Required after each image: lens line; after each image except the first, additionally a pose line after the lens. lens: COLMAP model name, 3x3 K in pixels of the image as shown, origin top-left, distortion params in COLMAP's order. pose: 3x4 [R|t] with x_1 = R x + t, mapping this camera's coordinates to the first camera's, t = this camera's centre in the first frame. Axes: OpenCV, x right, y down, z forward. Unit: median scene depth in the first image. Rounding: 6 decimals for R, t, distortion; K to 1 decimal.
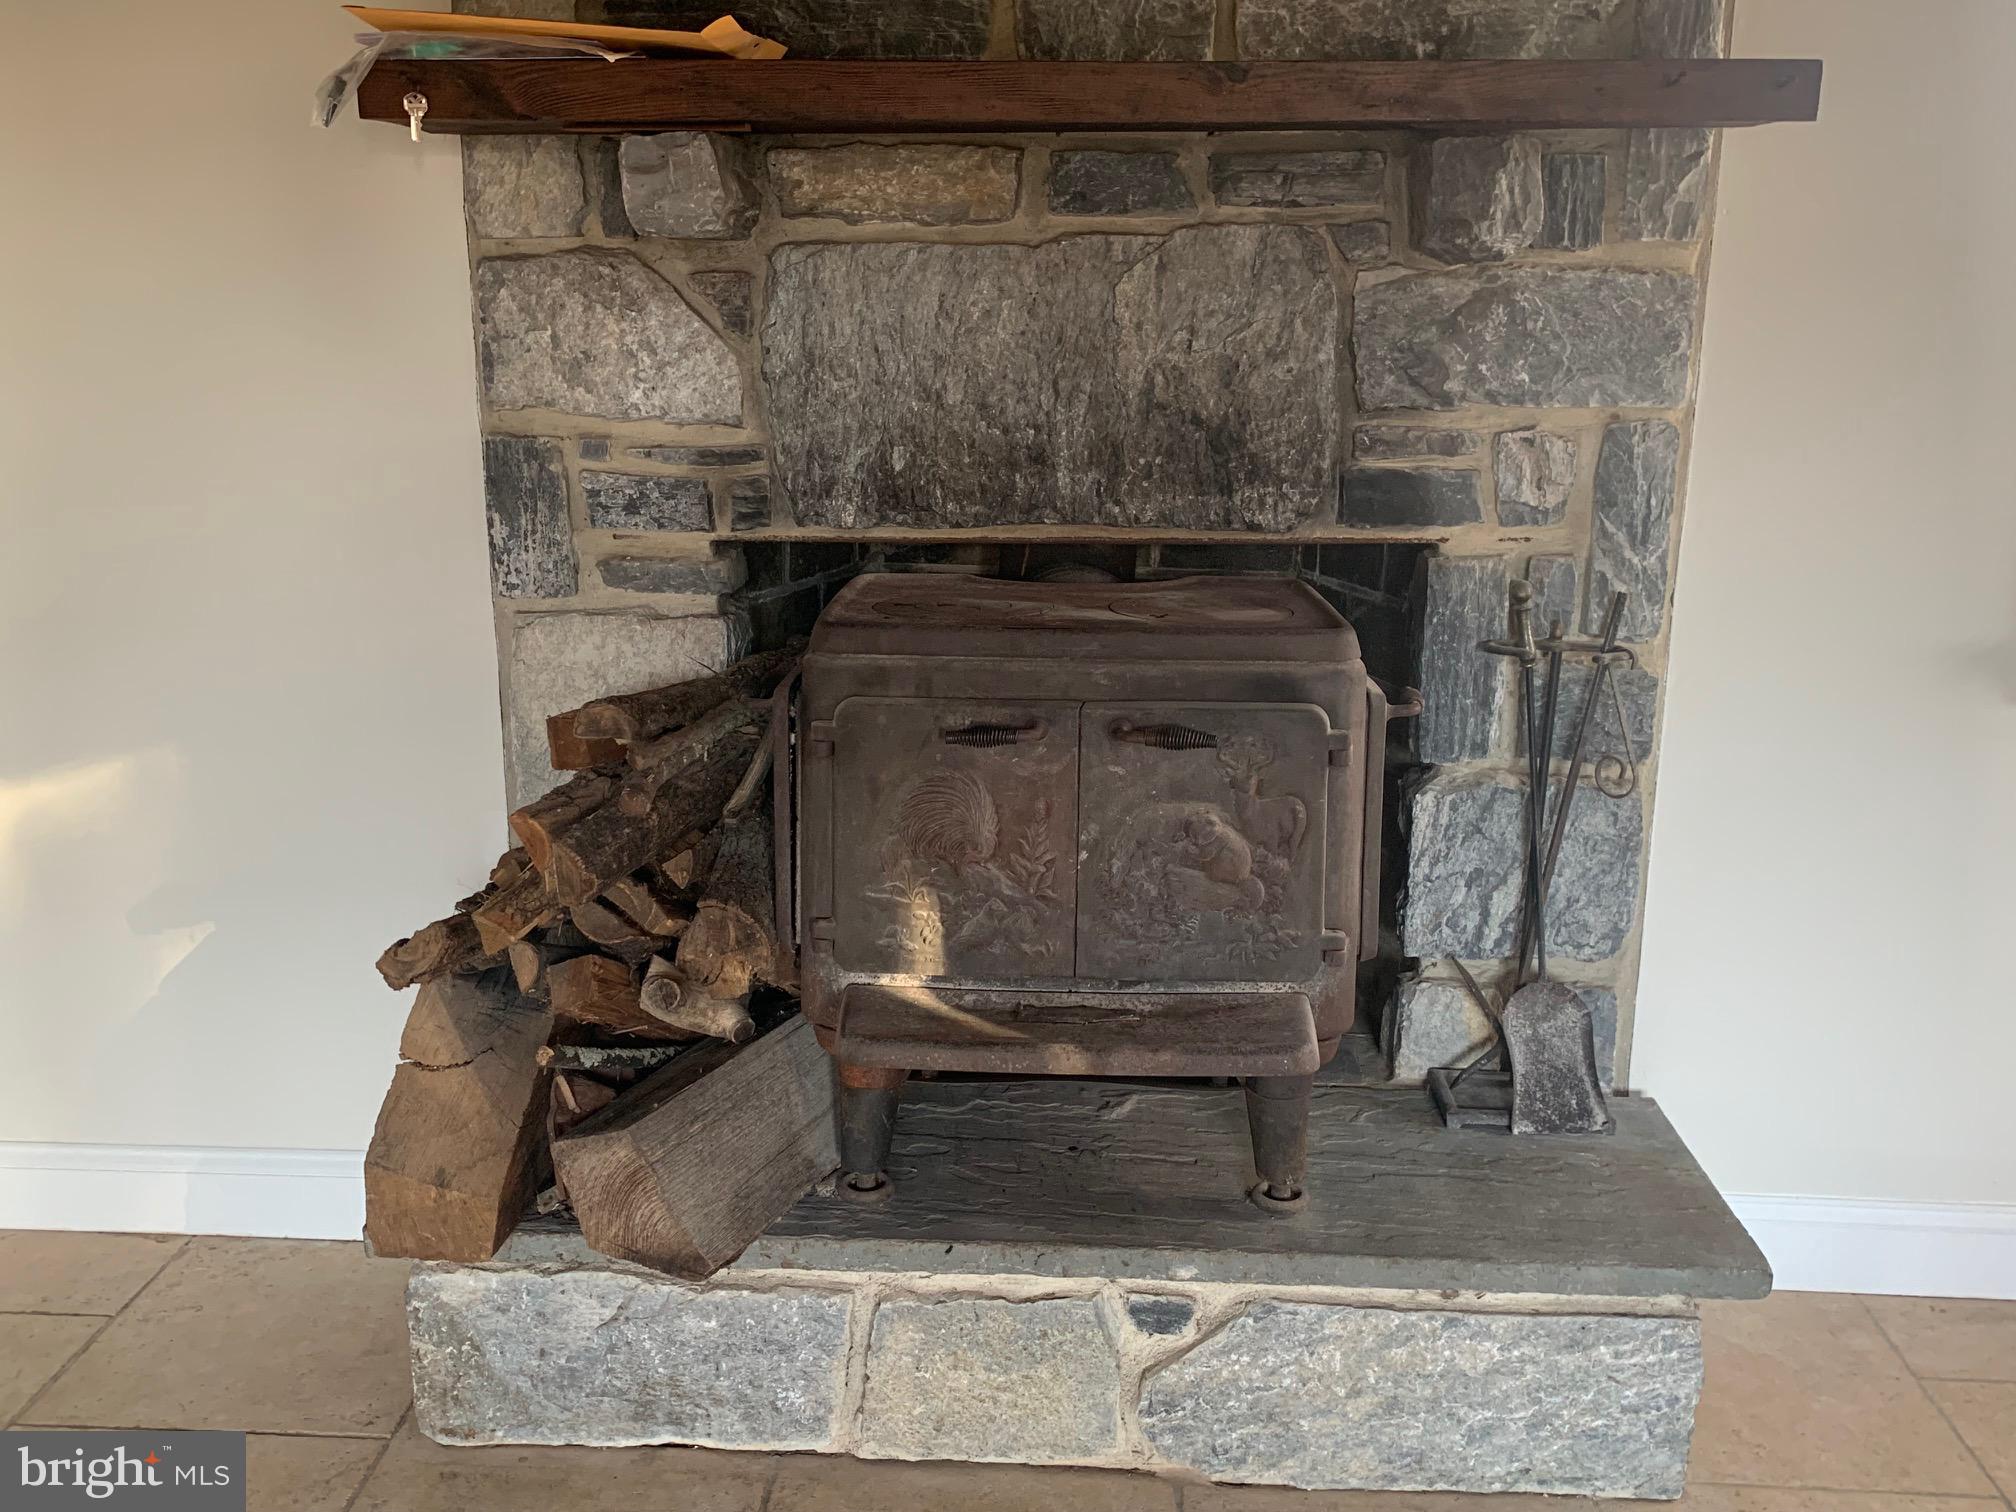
lens RADIAL K [[1835.5, 0, 1003.5], [0, 1835.5, 752.1], [0, 0, 1]] dist [0.149560, -0.389768]
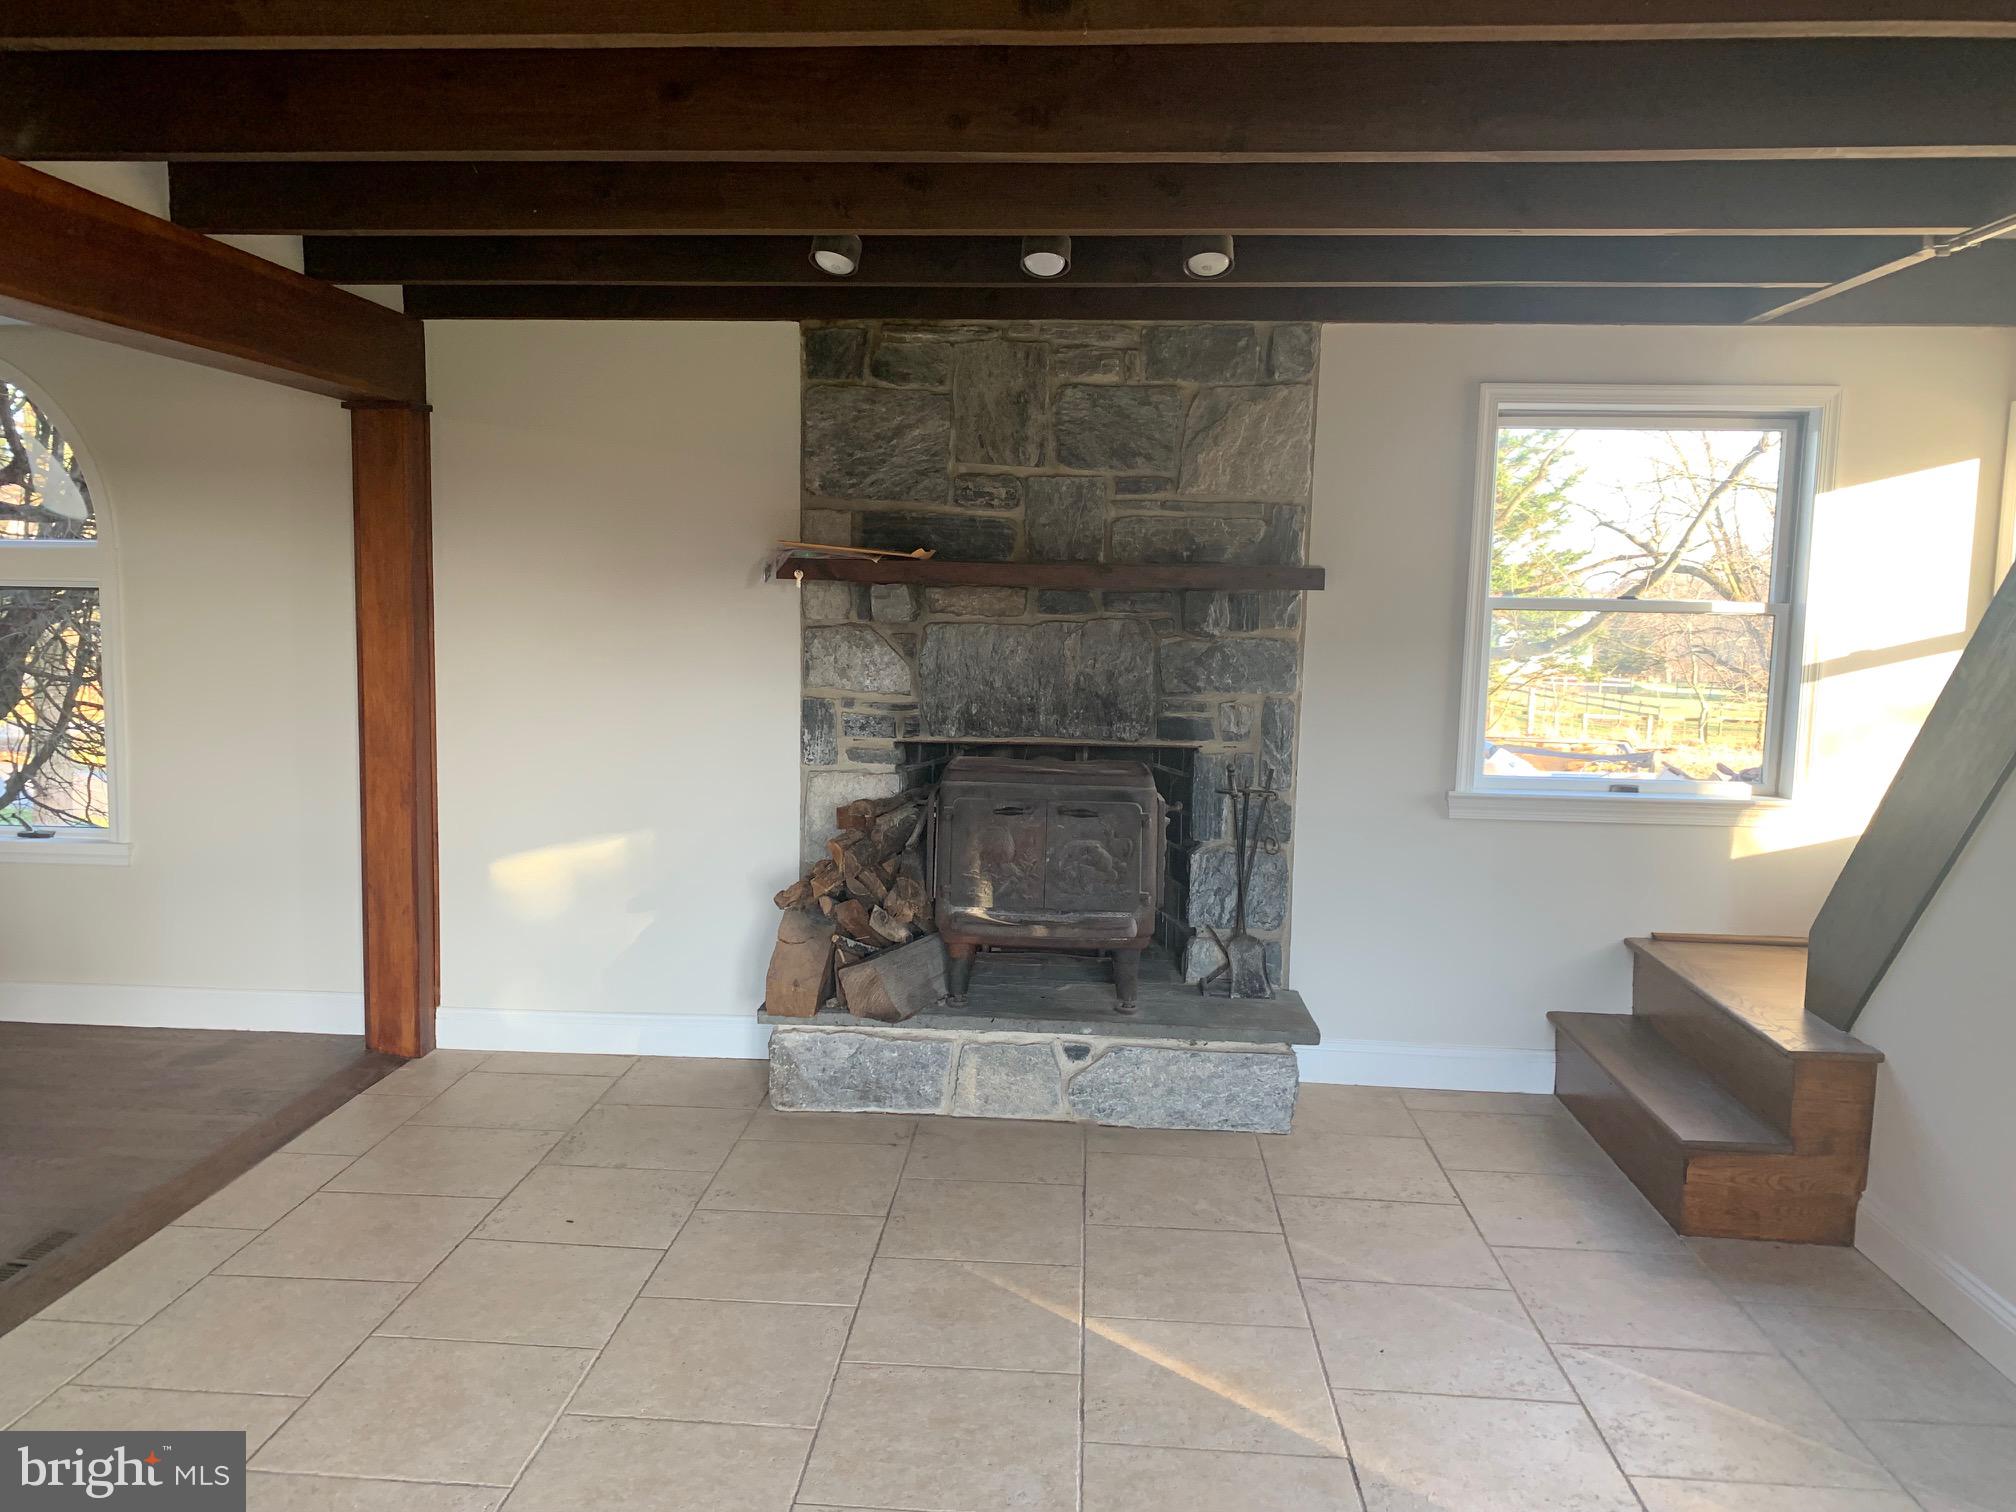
lens RADIAL K [[1513.6, 0, 968.1], [0, 1513.6, 727.6], [0, 0, 1]] dist [0.047929, -0.105921]
pose [[0.999641, 0.016177, -0.021373, -0.023078], [-0.019222, 0.988357, -0.150935, 0.170915], [0.018682, 0.151292, 0.988313, -0.993876]]
